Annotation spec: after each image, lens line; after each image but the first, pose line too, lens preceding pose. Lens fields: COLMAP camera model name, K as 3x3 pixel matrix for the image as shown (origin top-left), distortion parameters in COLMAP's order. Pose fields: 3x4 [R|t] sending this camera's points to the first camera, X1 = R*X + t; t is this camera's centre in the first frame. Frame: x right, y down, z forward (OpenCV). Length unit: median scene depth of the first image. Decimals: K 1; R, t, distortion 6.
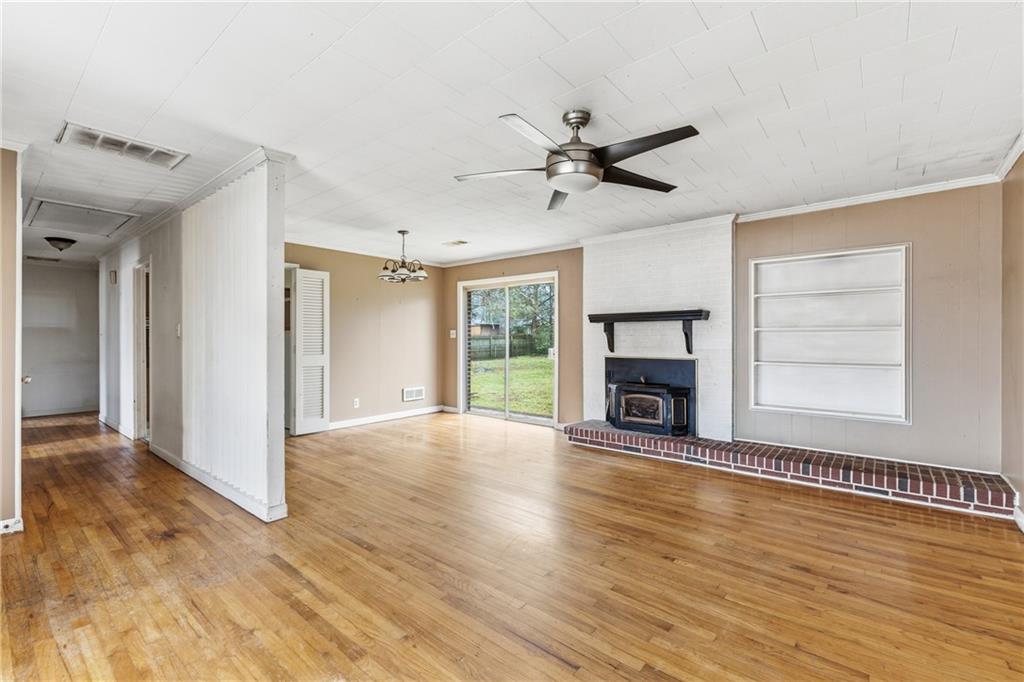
lens RADIAL K [[442.7, 0, 518.7], [0, 442.7, 337.6], [0, 0, 1]] dist [0.008054, 0.000243]
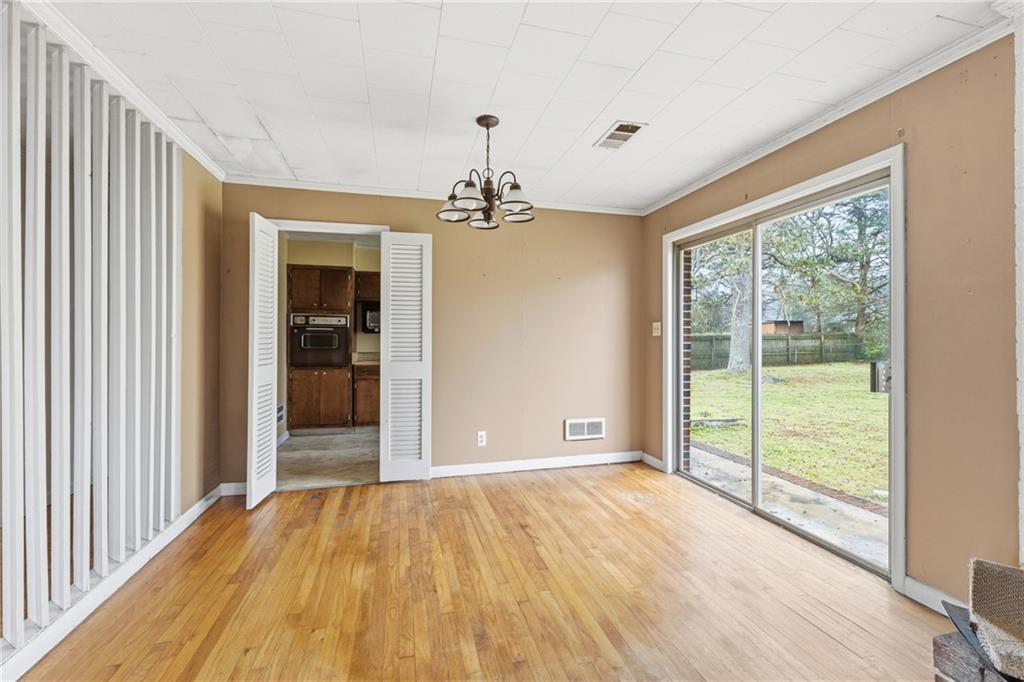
lens RADIAL K [[442.7, 0, 513.9], [0, 442.7, 336.5], [0, 0, 1]] dist [0.008054, 0.000243]
pose [[0.807023, -0.003081, -0.590511, 0.041376], [0.001148, 0.999993, -0.003649, 0.003575], [0.590518, 0.002267, 0.807021, 0.460825]]
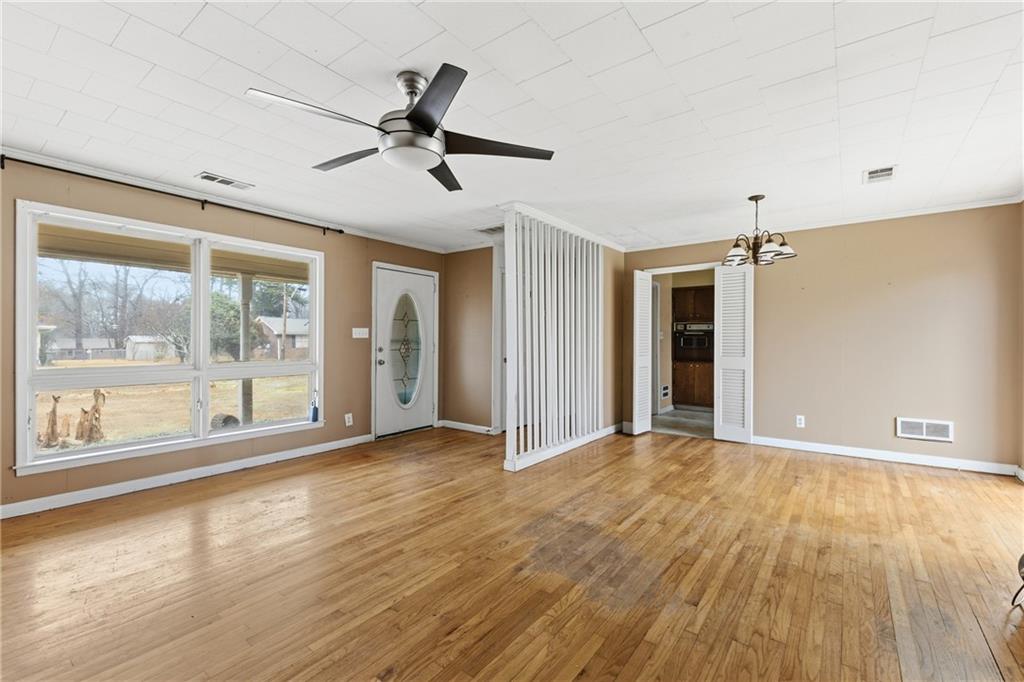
lens RADIAL K [[442.7, 0, 514.5], [0, 442.7, 340.2], [0, 0, 1]] dist [0.008054, 0.000243]
pose [[0.037606, -0.000306, -0.999293, 0.357544], [0.002807, 0.999996, -0.000200, 0.002913], [0.999289, -0.002797, 0.037606, 0.417484]]
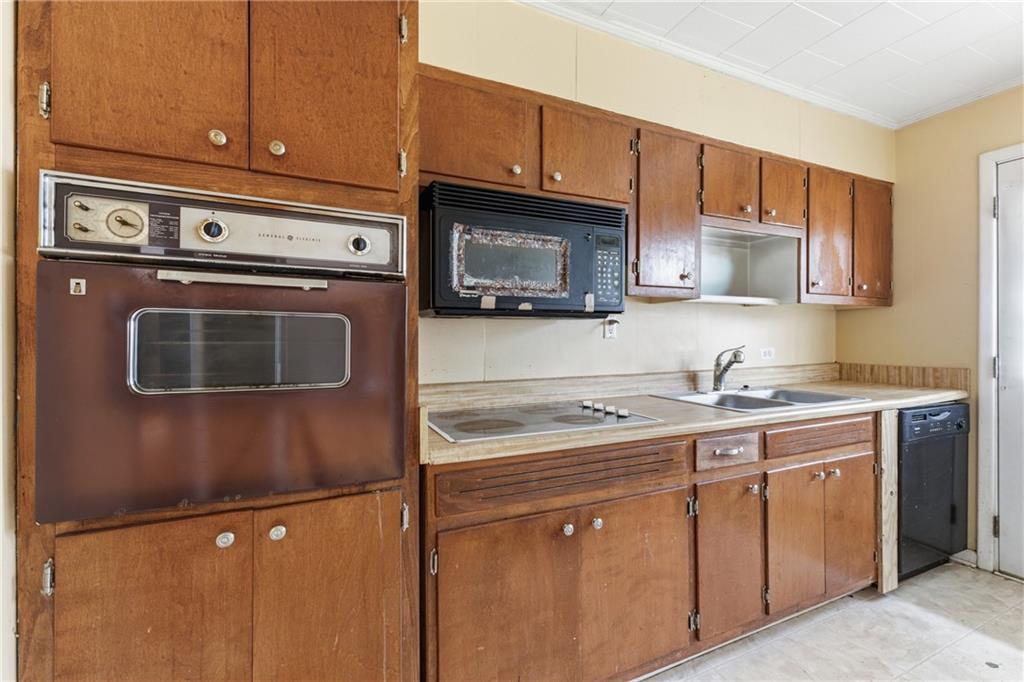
lens RADIAL K [[442.7, 0, 512.9], [0, 442.7, 338.2], [0, 0, 1]] dist [0.008054, 0.000243]
pose [[0.894818, 0.000102, -0.446431, -0.575153], [0.001566, 0.999993, 0.003367, 0.004090], [0.446429, -0.003712, 0.894811, 0.810799]]
